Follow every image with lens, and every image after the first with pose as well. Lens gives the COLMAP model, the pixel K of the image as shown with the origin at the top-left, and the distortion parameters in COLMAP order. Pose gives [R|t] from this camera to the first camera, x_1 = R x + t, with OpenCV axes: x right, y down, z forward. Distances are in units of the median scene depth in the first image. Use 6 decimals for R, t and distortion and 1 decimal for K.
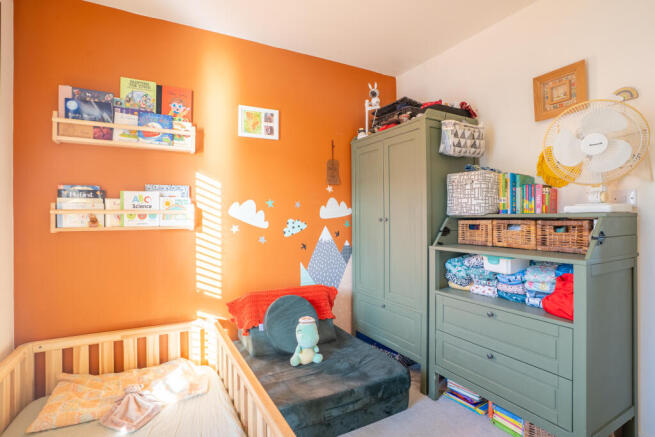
lens RADIAL K [[322.3, 0, 324.7], [0, 322.3, 216.5], [0, 0, 1]] dist [-0.036927, 0.000470]
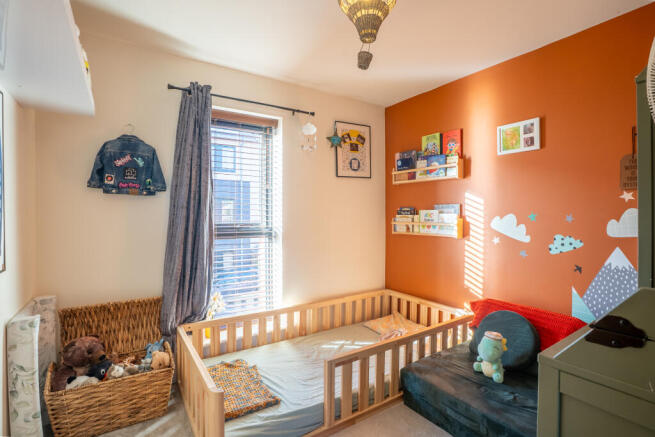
lens RADIAL K [[304.4, 0, 323.6], [0, 304.4, 215.8], [0, 0, 1]] dist [-0.073915, 0.029099]
pose [[0.108585, 0.010134, -0.994036, 0.717179], [0.002617, 0.999942, 0.010481, -0.062163], [0.994084, -0.003740, 0.108552, 0.319707]]
